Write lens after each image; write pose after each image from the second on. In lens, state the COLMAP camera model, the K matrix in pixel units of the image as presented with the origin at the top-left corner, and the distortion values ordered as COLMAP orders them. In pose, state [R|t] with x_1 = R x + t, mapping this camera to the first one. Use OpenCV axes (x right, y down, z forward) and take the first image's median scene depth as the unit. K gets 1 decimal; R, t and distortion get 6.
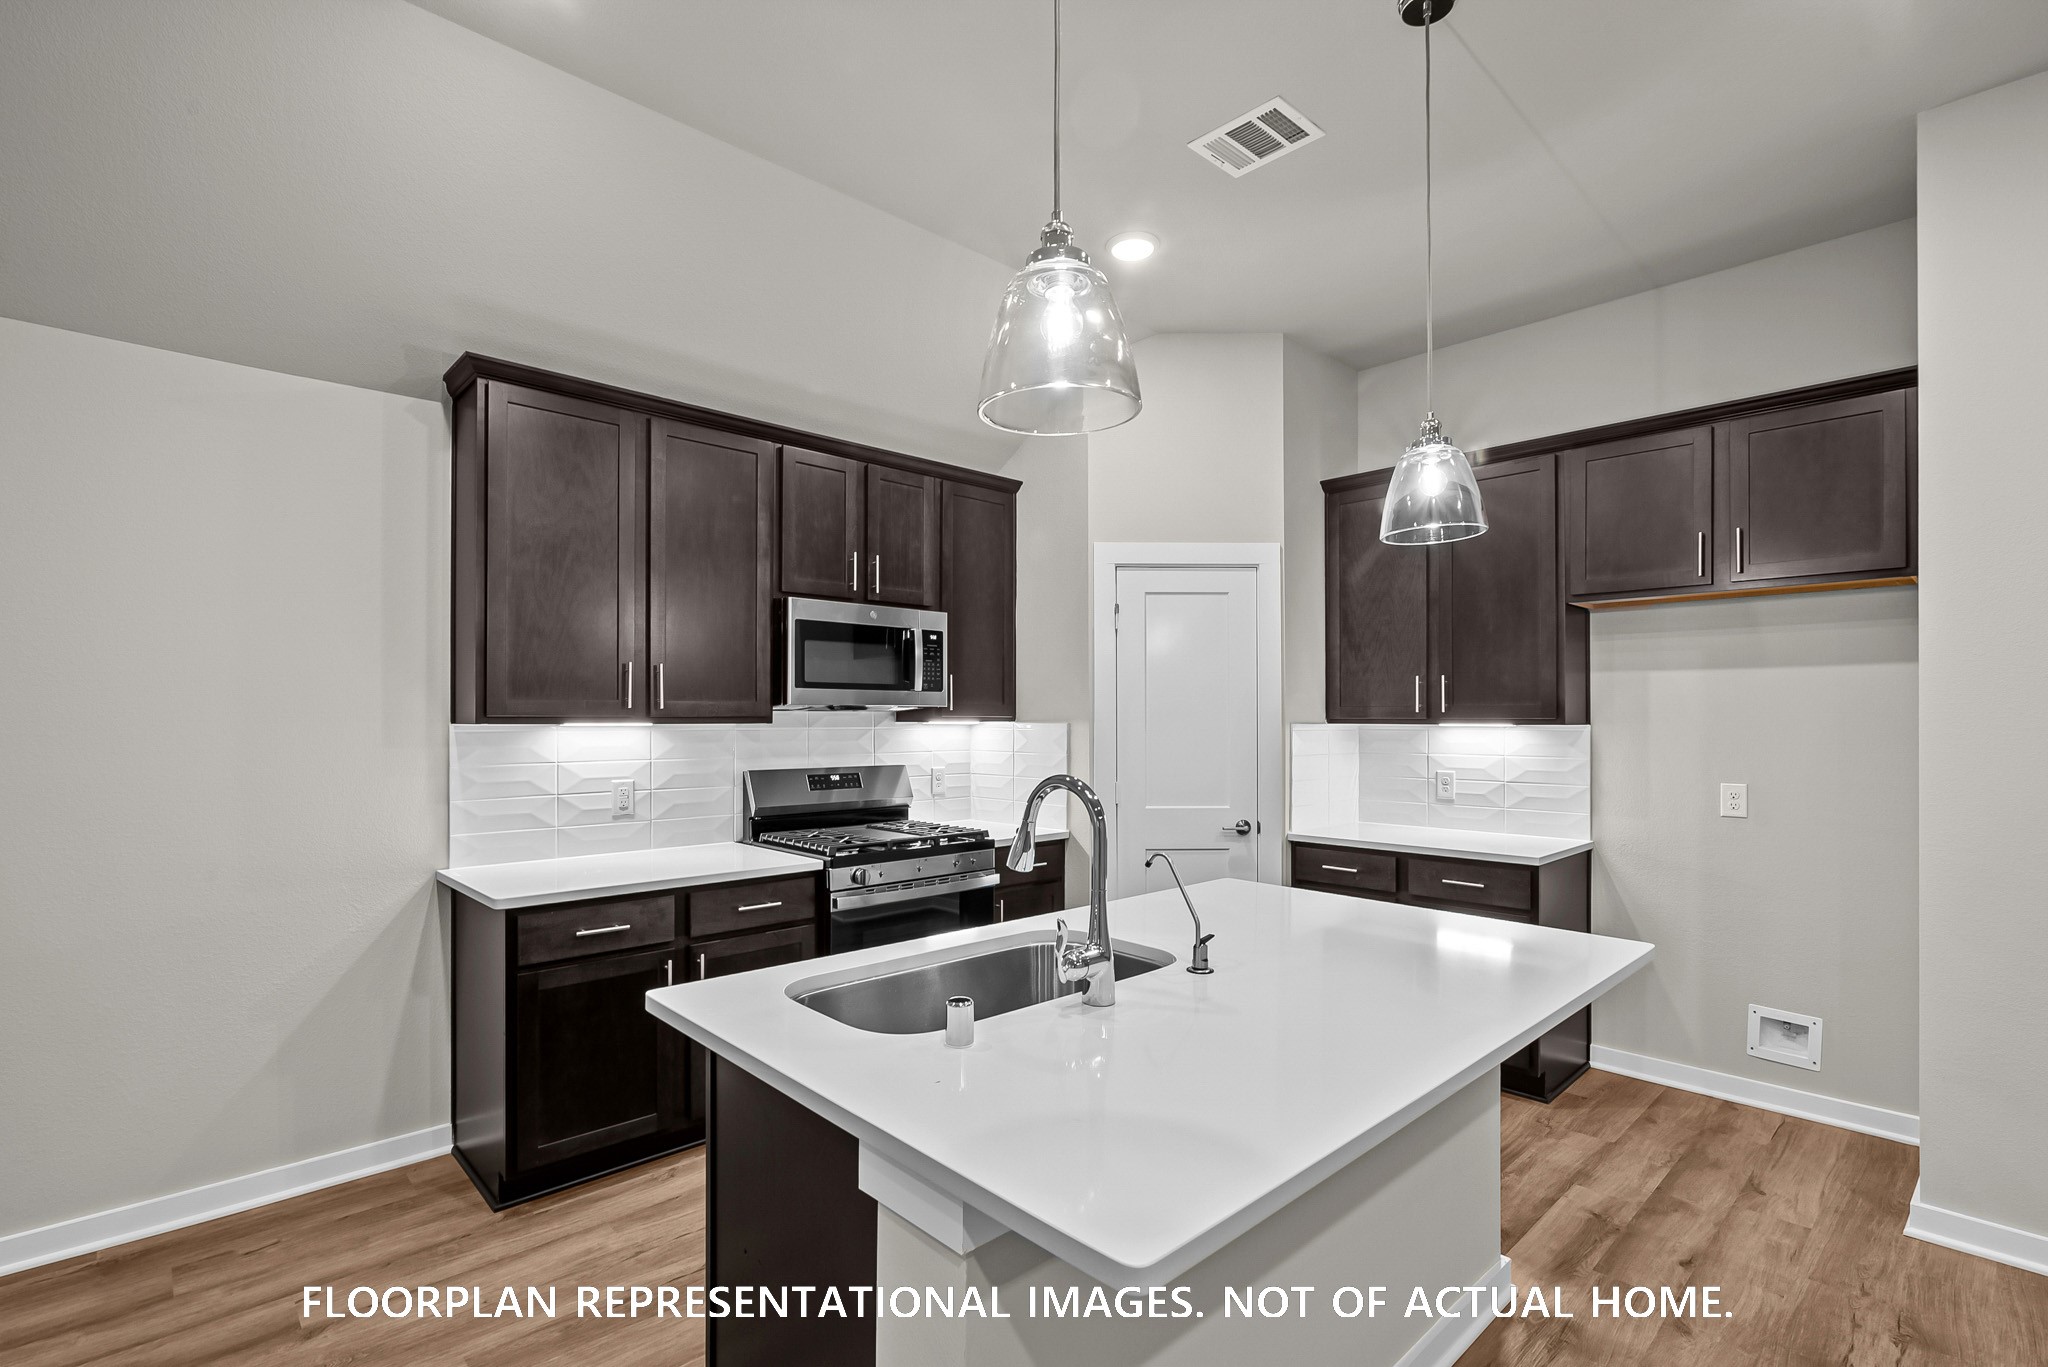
lens RADIAL K [[942.7, 0, 1020.1], [0, 942.7, 705.8], [0, 0, 1]] dist [-0.017119, 0.003300]
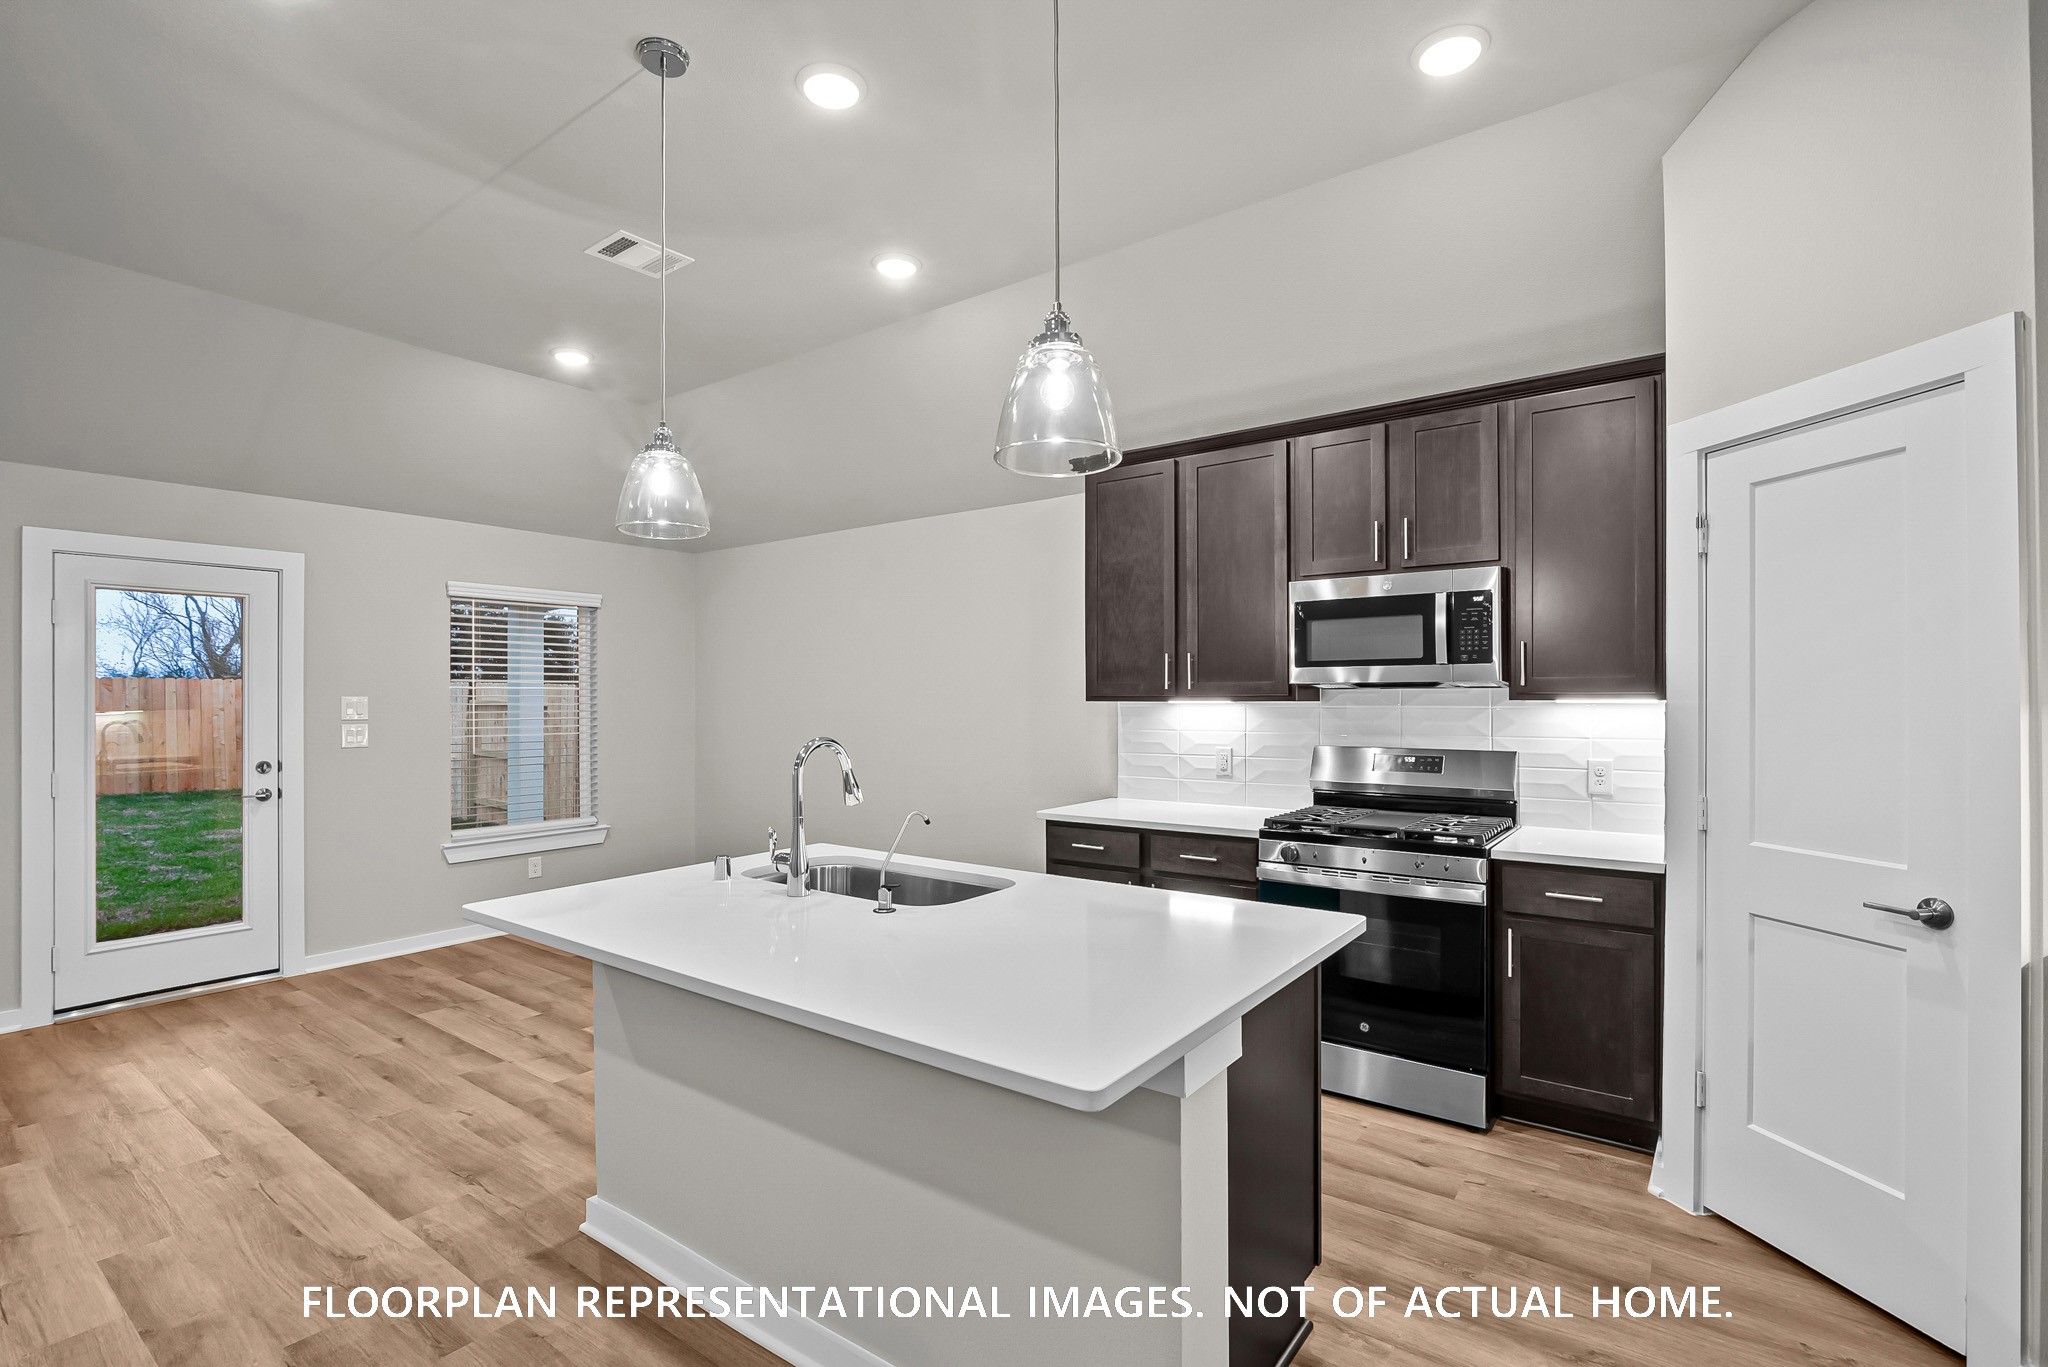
lens RADIAL K [[942.7, 0, 1019.7], [0, 942.7, 695.8], [0, 0, 1]] dist [-0.017119, 0.003300]
pose [[0.174533, -0.003829, -0.984644, 0.695972], [0.016475, 0.999864, -0.000968, 0.007729], [0.984513, -0.016053, 0.174572, 0.481510]]
